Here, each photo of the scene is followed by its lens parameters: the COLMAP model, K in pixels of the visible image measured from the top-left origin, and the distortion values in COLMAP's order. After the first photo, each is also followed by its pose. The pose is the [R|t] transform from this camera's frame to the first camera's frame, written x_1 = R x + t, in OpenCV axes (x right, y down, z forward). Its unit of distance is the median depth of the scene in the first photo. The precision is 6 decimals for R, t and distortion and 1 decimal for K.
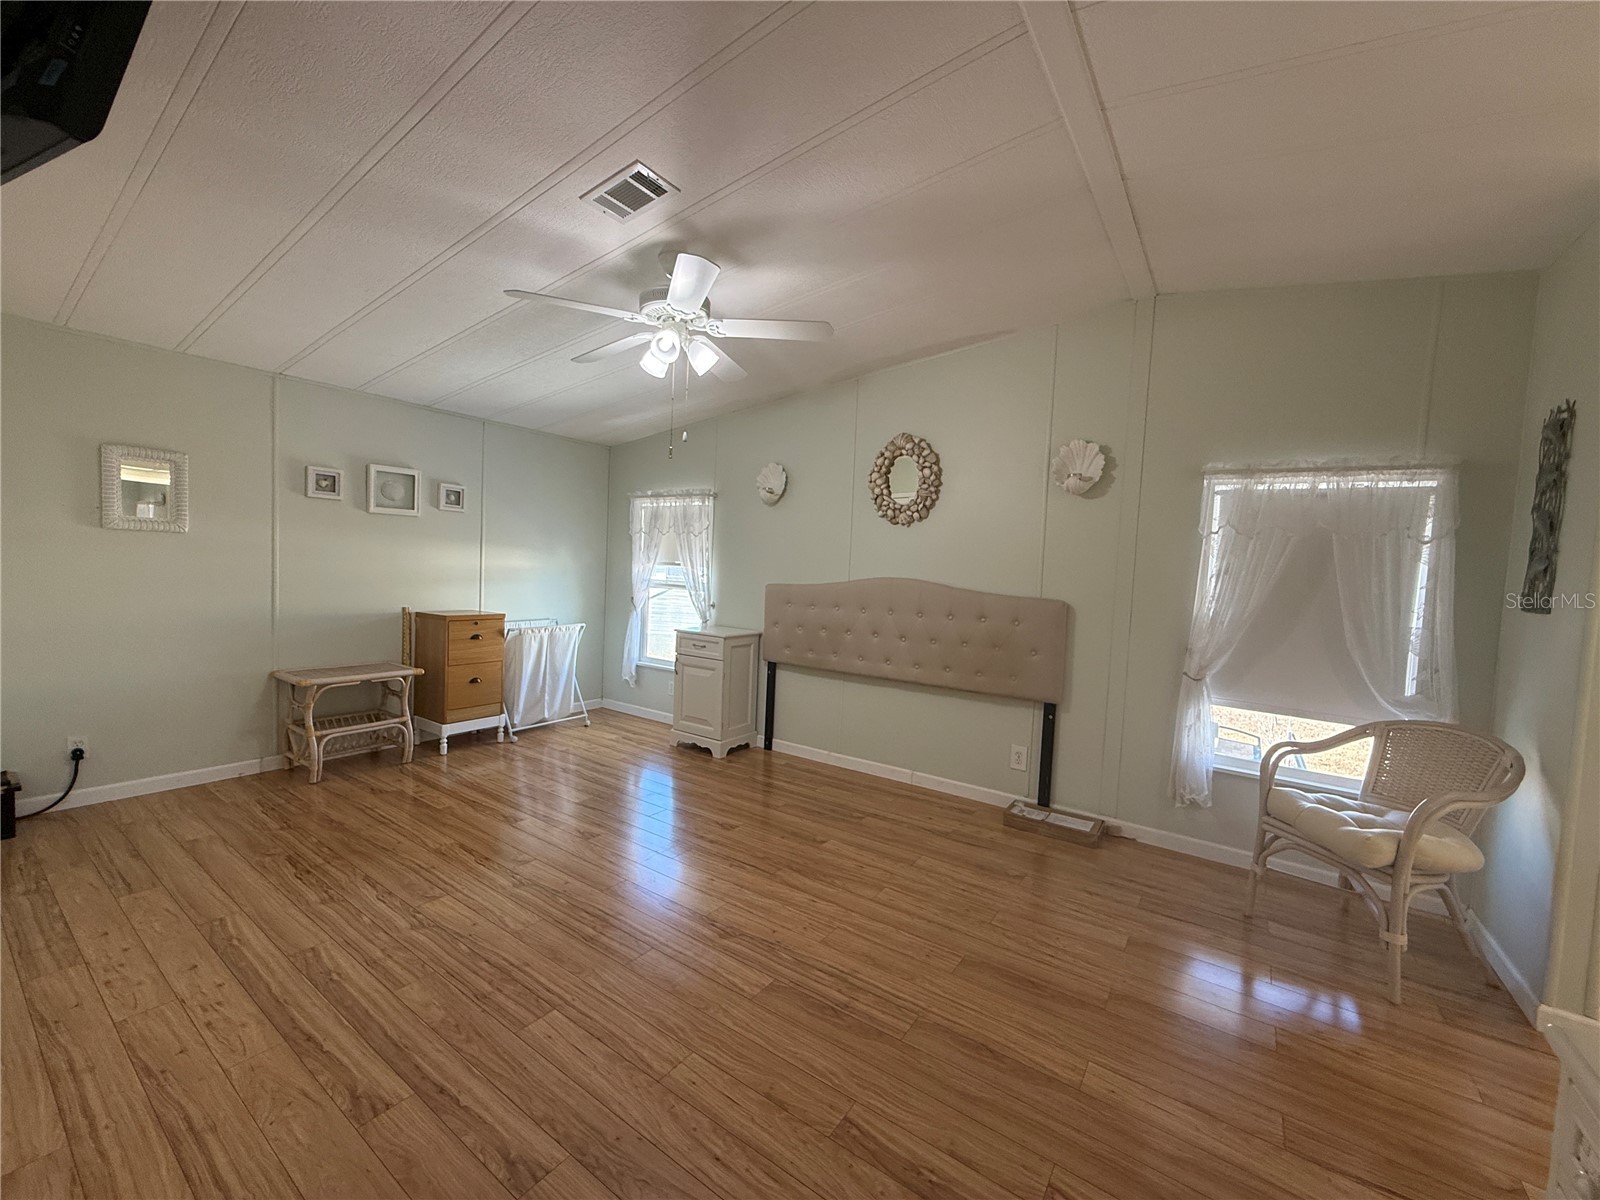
lens RADIAL K [[636.3, 0, 794.7], [0, 636.3, 600.1], [0, 0, 1]] dist [-0.001010, 0.000059]
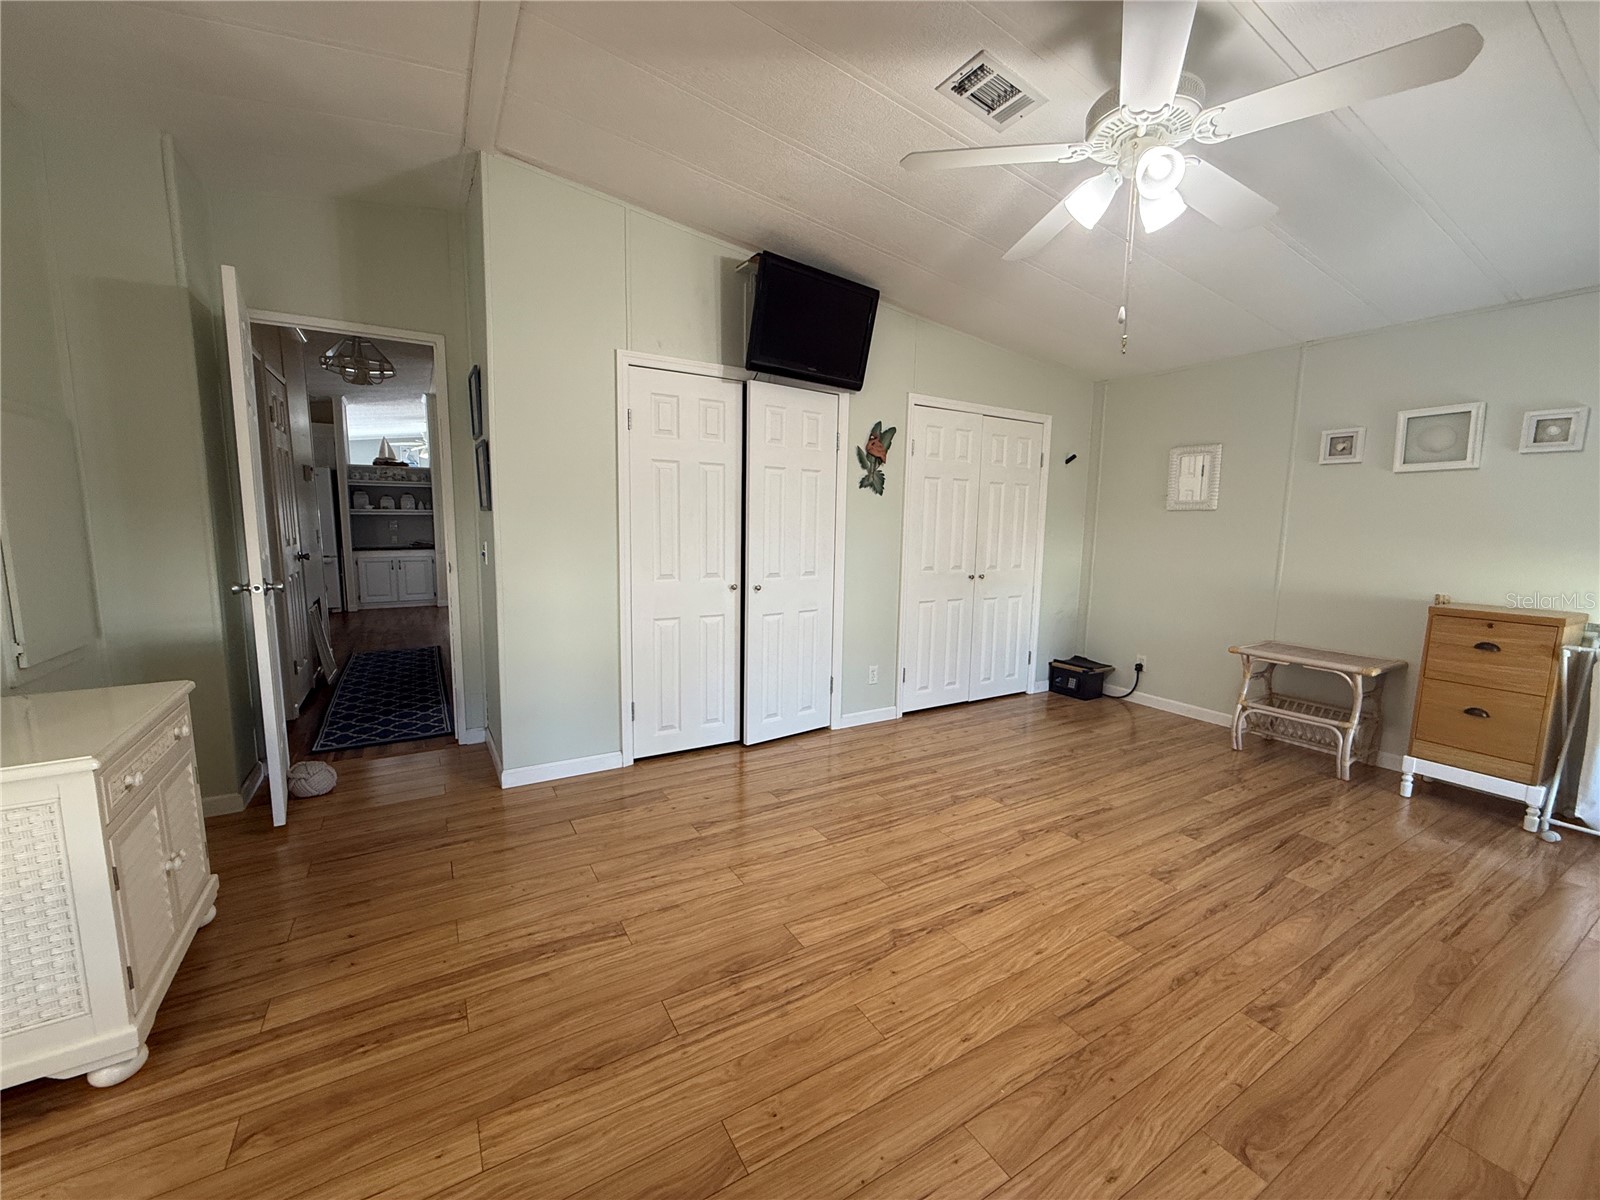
lens RADIAL K [[636.3, 0, 794.7], [0, 636.3, 600.1], [0, 0, 1]] dist [-0.001010, 0.000059]
pose [[-0.409477, 0.064120, -0.910064, 0.533658], [-0.079151, 0.991269, 0.105454, -0.001529], [0.908881, 0.115213, -0.400827, 0.882960]]
